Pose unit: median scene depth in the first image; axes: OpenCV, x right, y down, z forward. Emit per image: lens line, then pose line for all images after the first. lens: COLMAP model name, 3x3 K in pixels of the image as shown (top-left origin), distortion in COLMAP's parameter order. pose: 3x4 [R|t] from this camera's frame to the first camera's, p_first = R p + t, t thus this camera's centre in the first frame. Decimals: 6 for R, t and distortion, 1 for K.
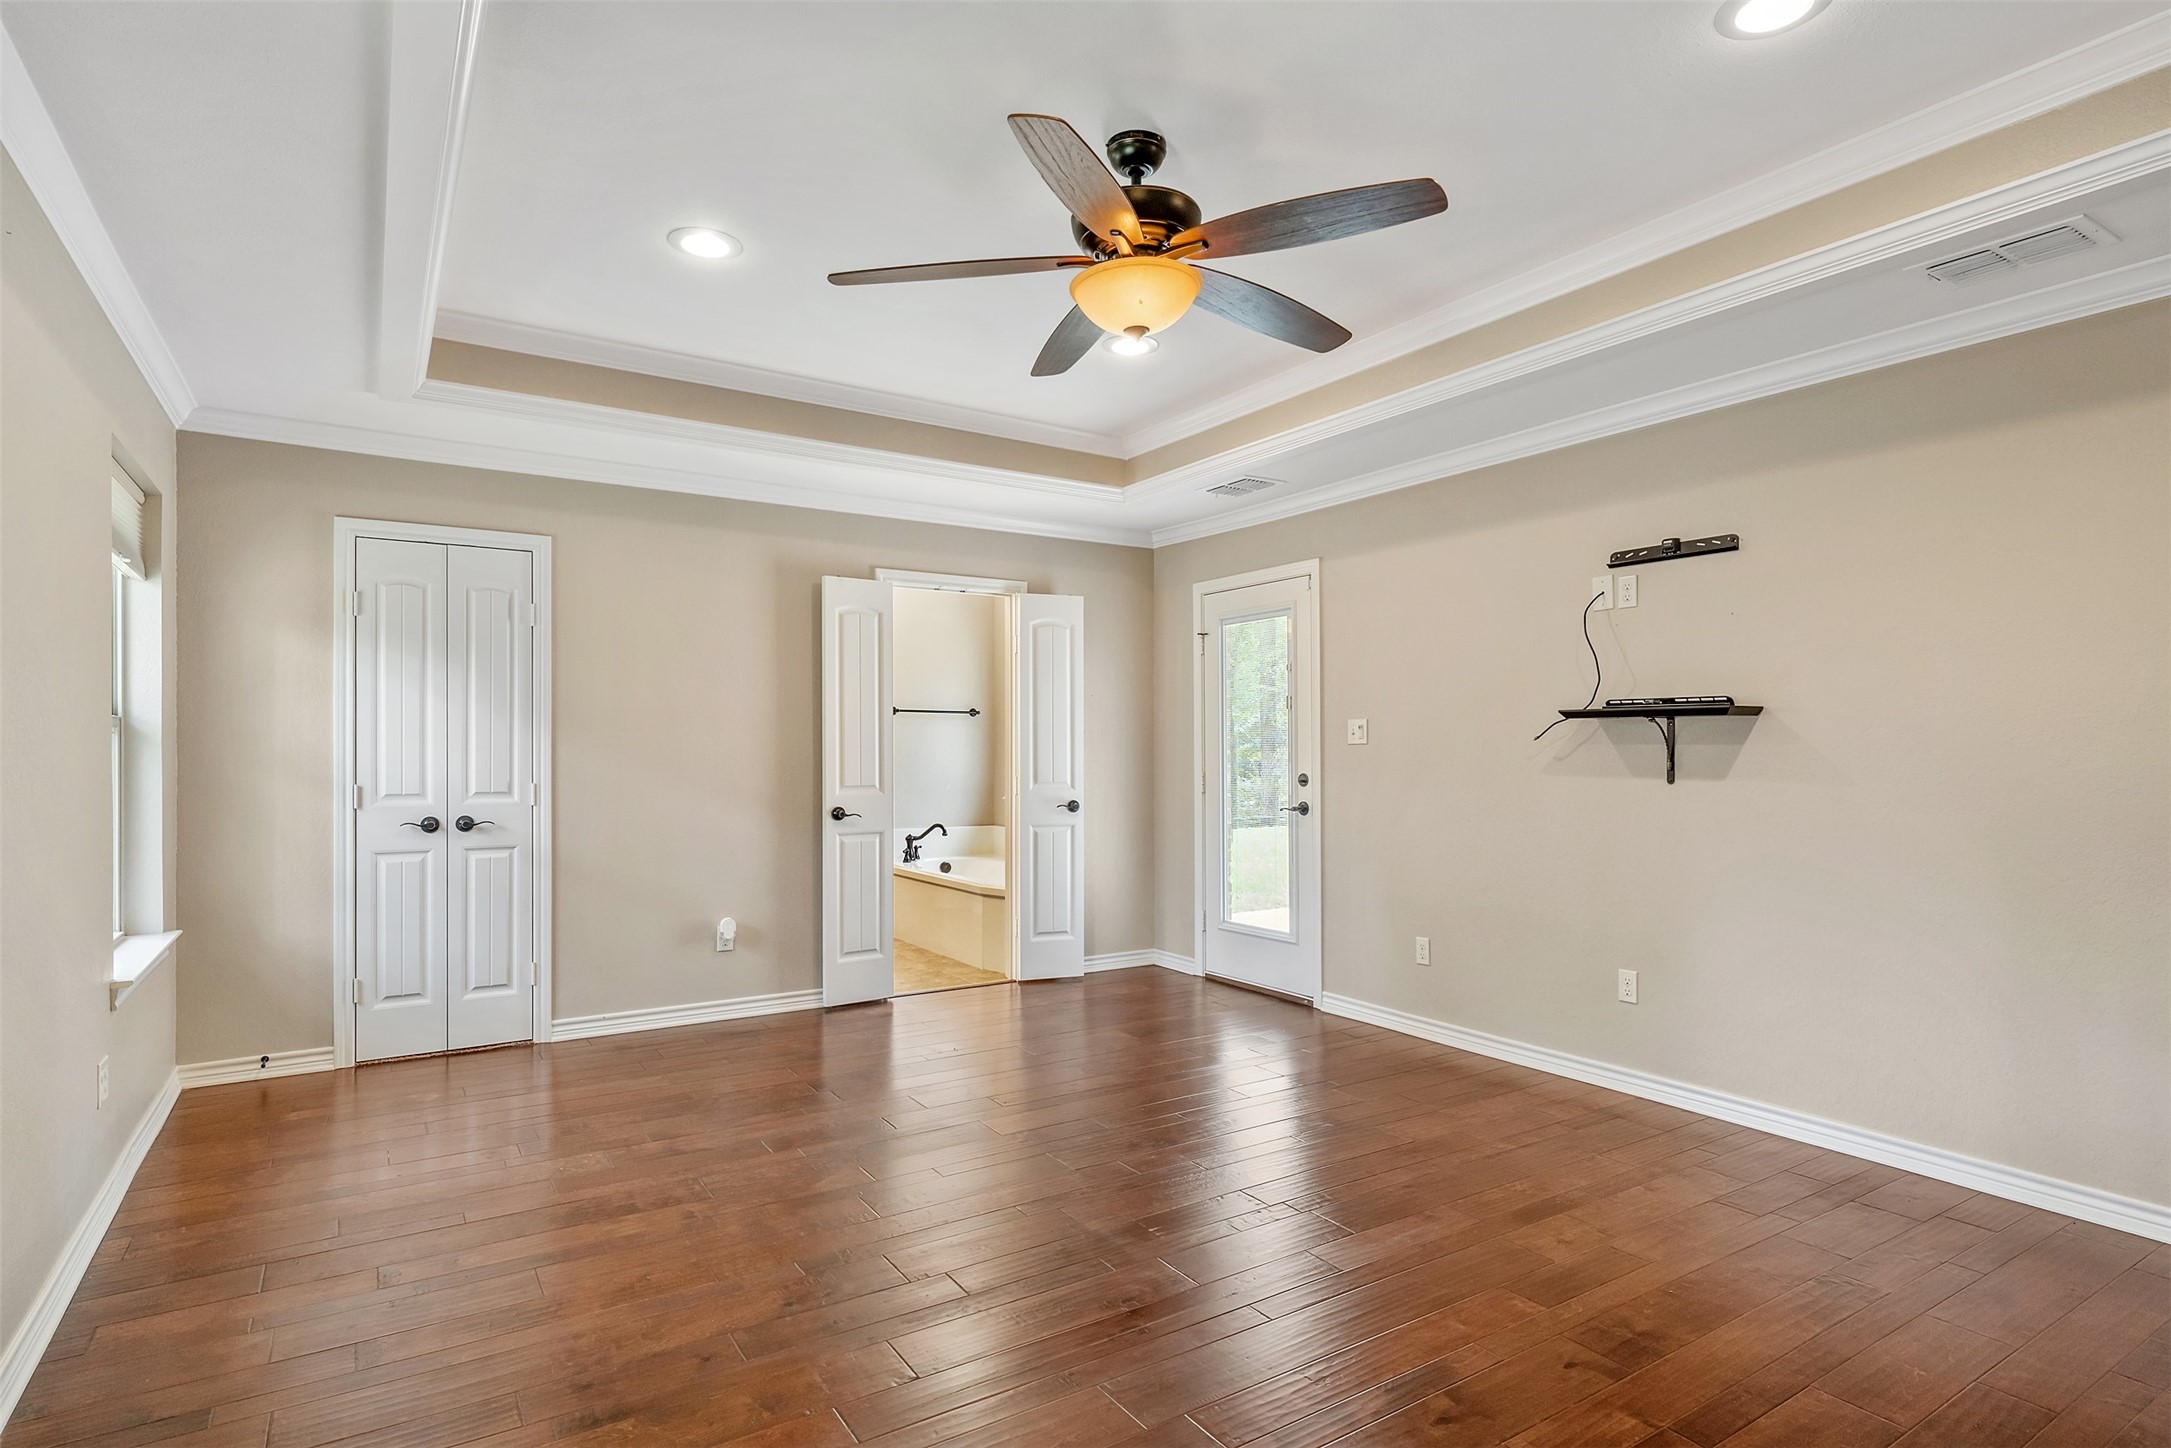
lens RADIAL K [[1115.2, 0, 1081.6], [0, 1115.2, 740.6], [0, 0, 1]] dist [0.000959, 0.000174]
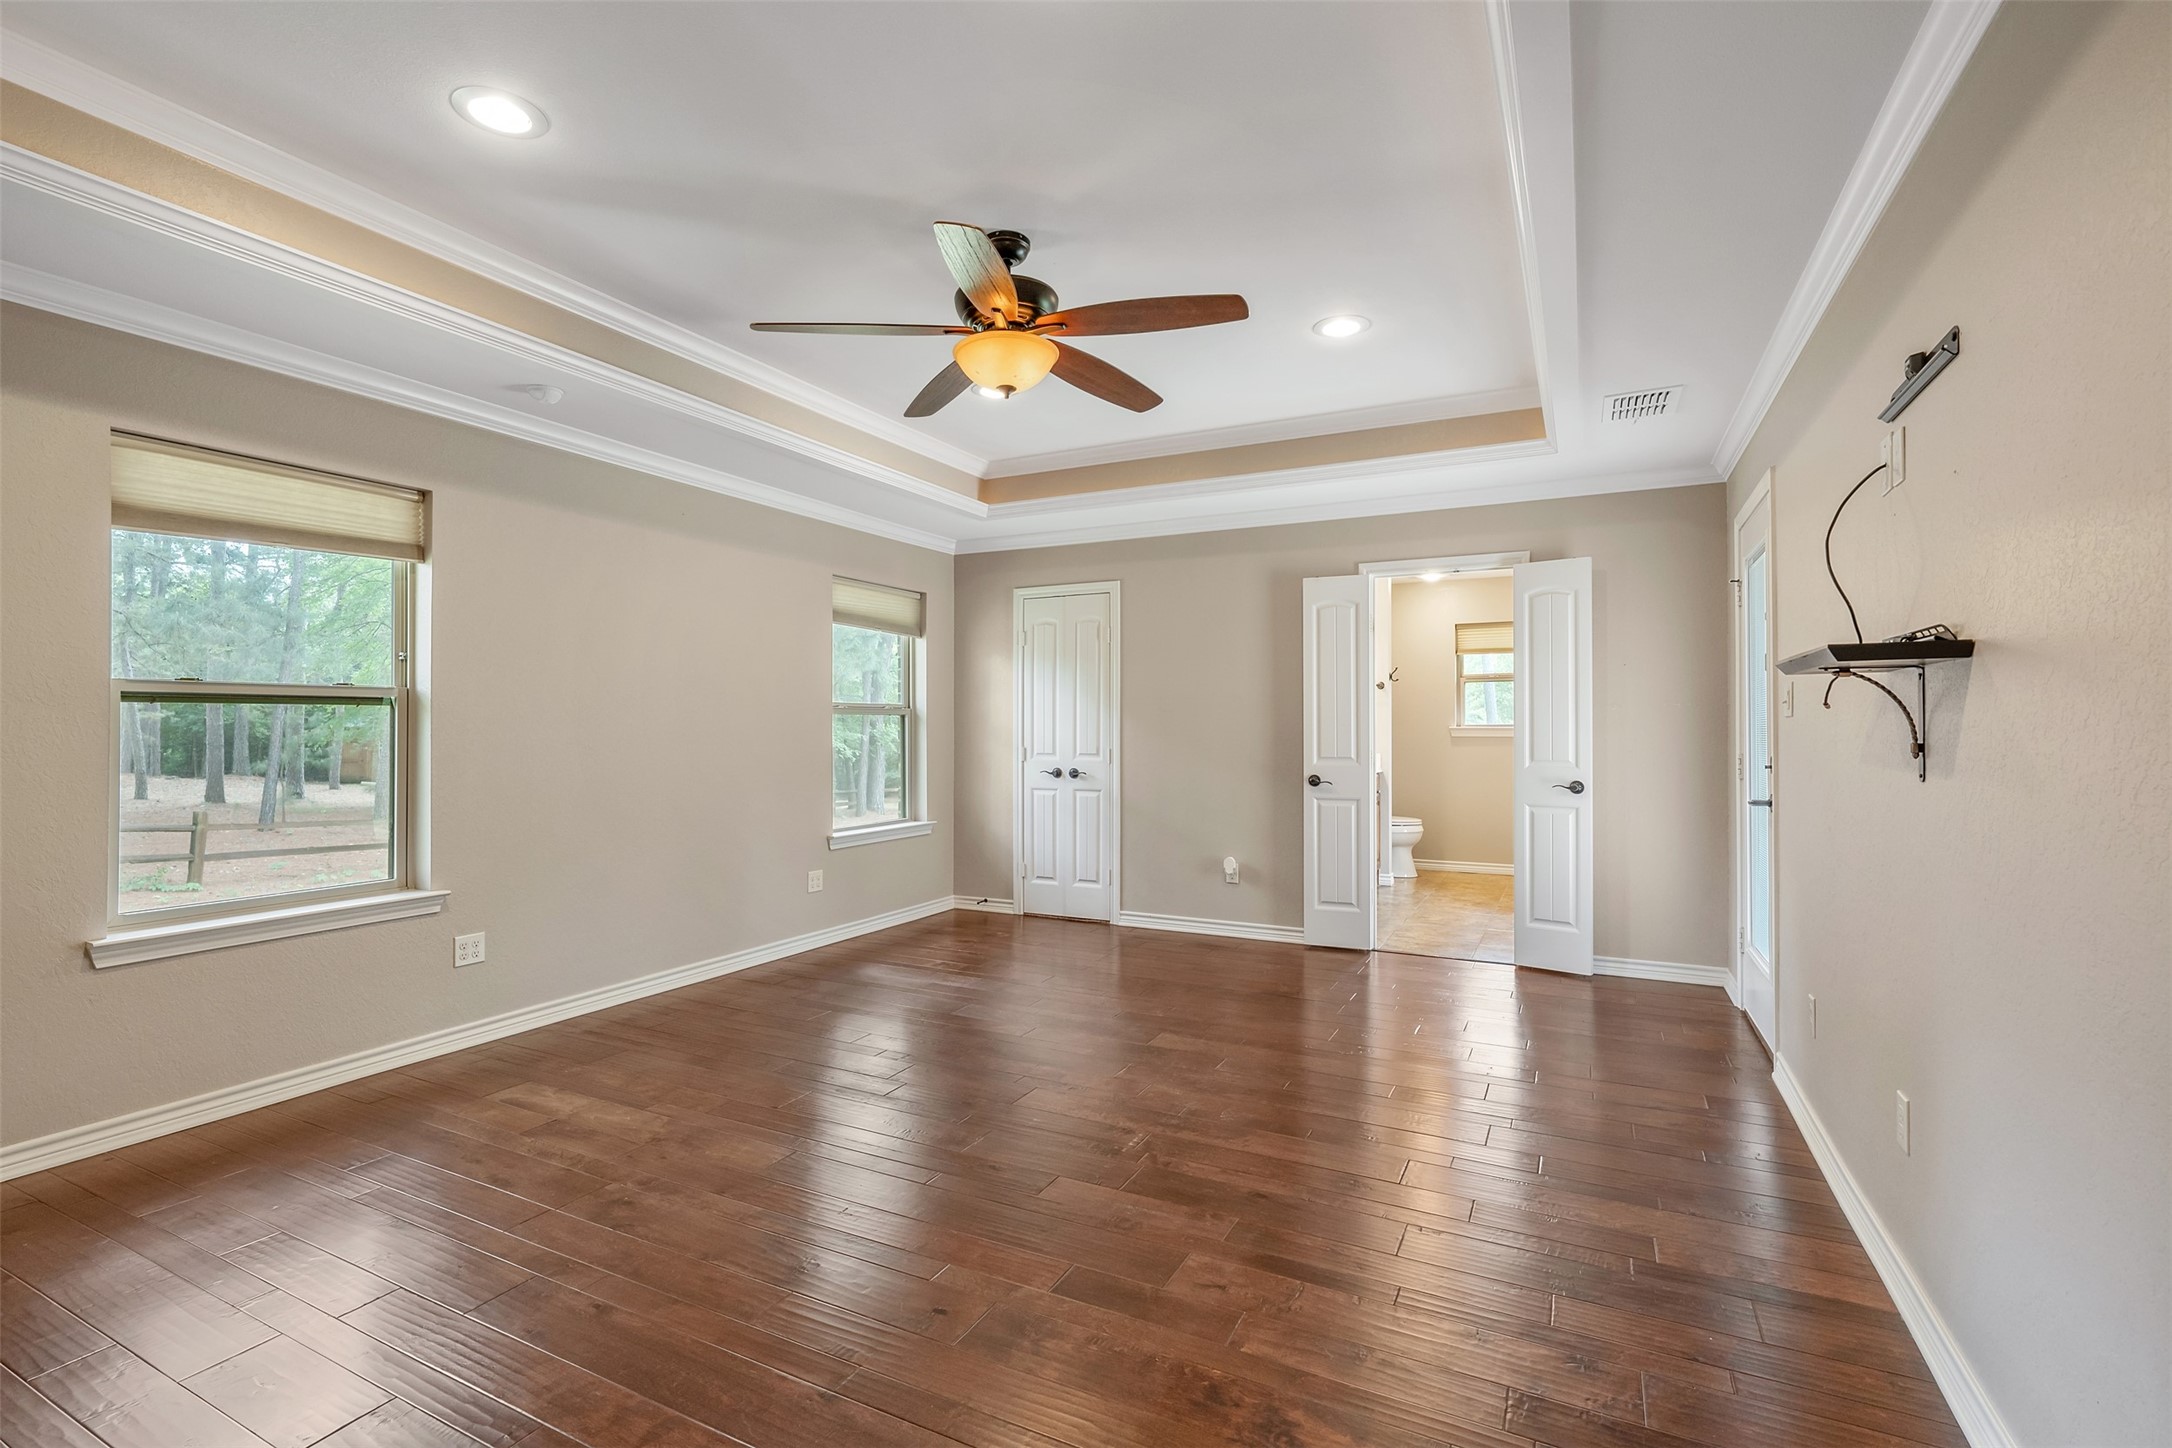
lens RADIAL K [[987.4, 0, 1079.6], [0, 987.4, 718.6], [0, 0, 1]] dist [-0.002003, -0.000406]
pose [[0.501513, -0.007544, -0.865117, 0.615489], [0.006791, 0.999966, -0.004783, 0.004325], [0.865123, -0.003476, 0.501547, 0.300249]]
